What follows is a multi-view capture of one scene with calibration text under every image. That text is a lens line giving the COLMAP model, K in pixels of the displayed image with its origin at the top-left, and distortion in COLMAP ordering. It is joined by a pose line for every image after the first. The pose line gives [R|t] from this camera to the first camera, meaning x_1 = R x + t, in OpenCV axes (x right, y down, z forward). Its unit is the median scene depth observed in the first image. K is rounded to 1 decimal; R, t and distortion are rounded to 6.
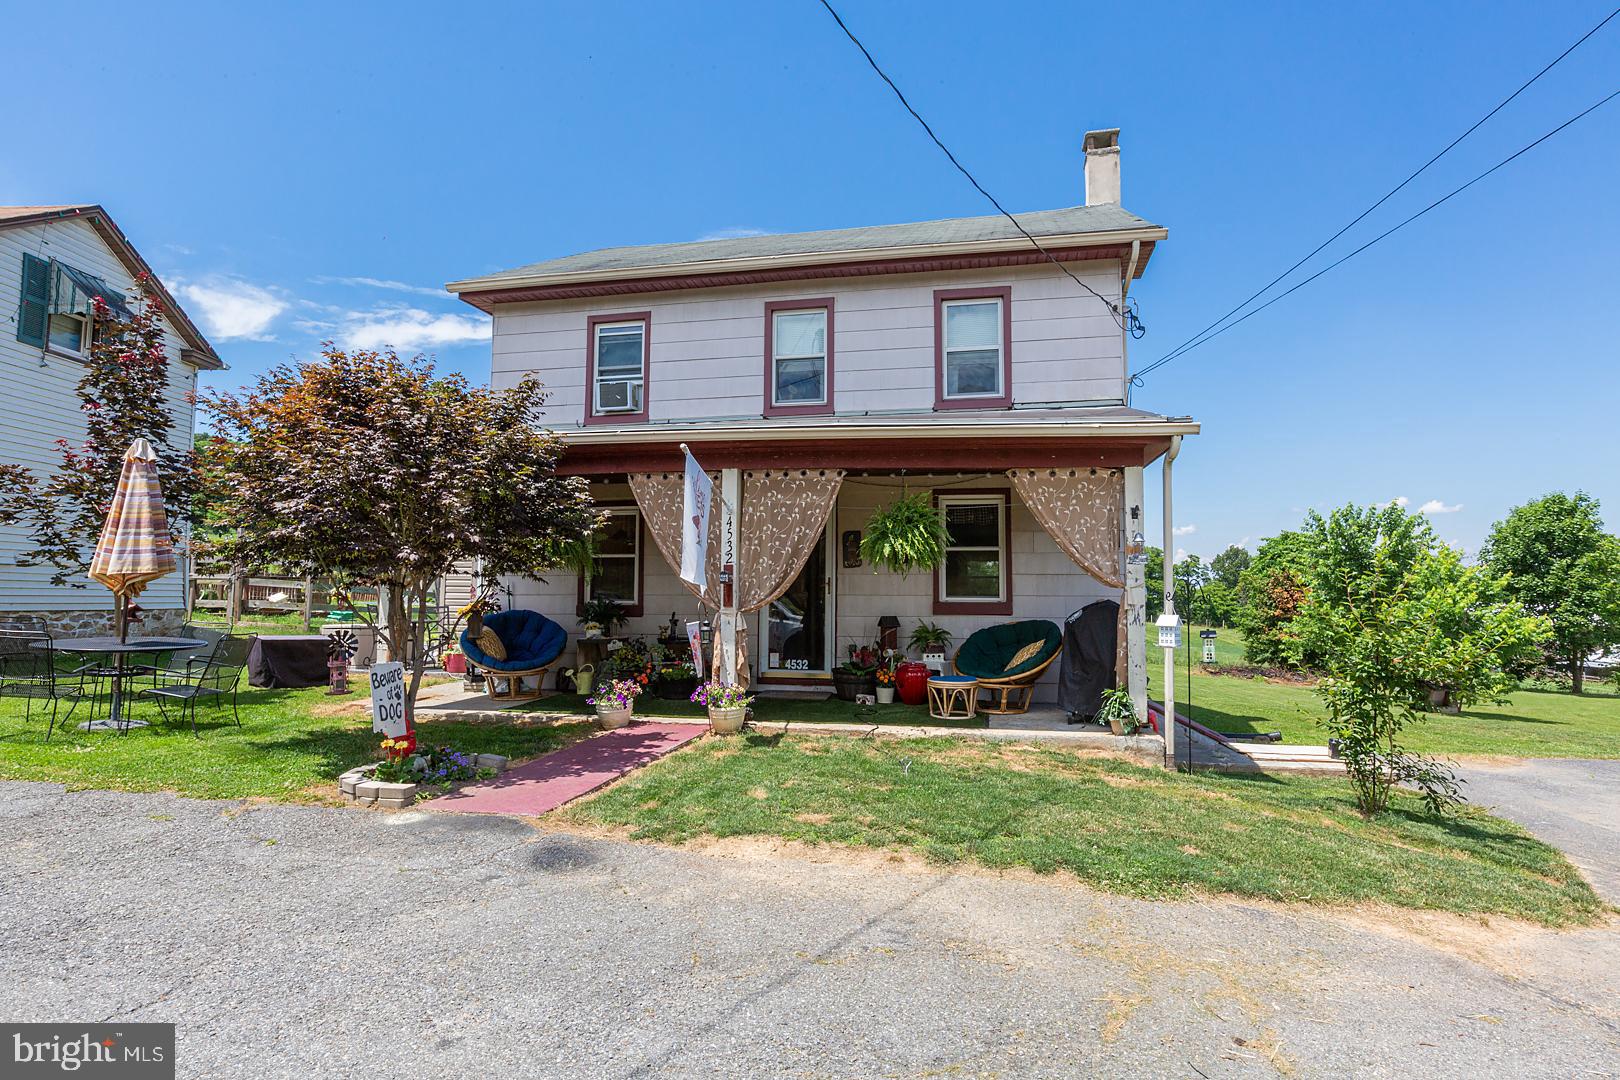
lens RADIAL K [[949.0, 0, 855.5], [0, 949.0, 540.4], [0, 0, 1]] dist [0.003315, 0.000191]
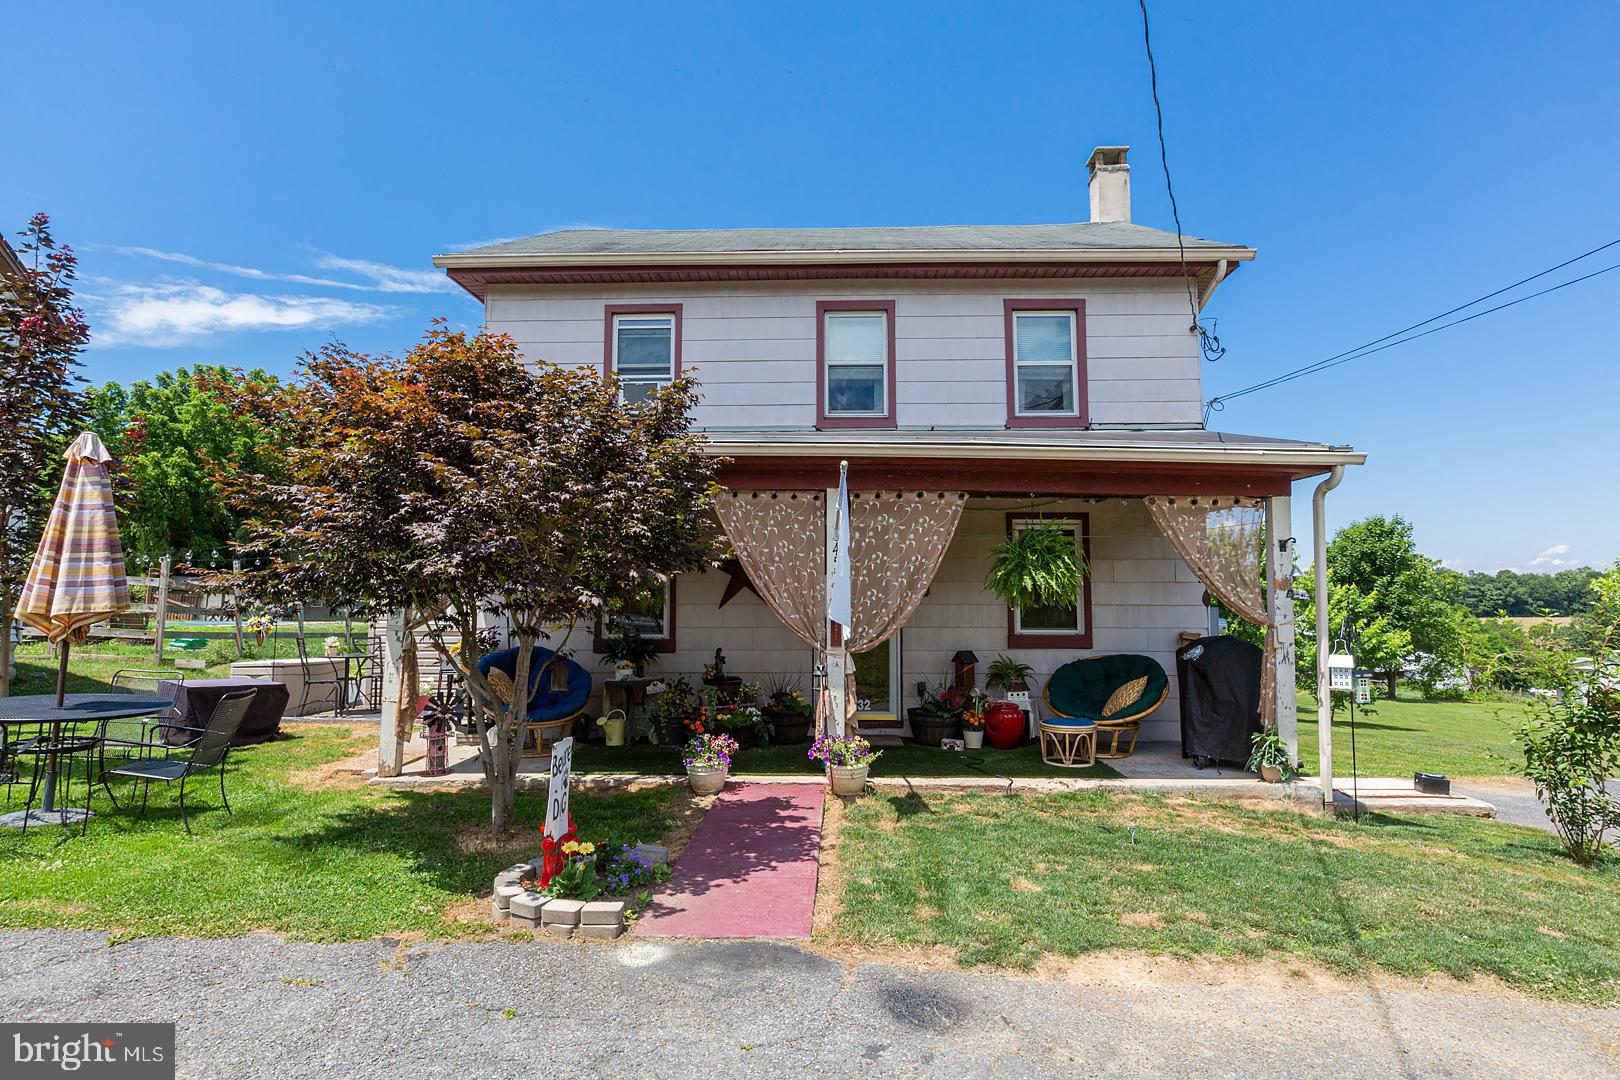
lens RADIAL K [[949.0, 0, 855.5], [0, 949.0, 540.4], [0, 0, 1]] dist [0.003315, 0.000191]
pose [[0.982143, 0.011543, 0.187780, -0.240608], [-0.009569, 0.999889, -0.011415, -0.015219], [-0.187890, 0.009415, 0.982145, 0.119725]]
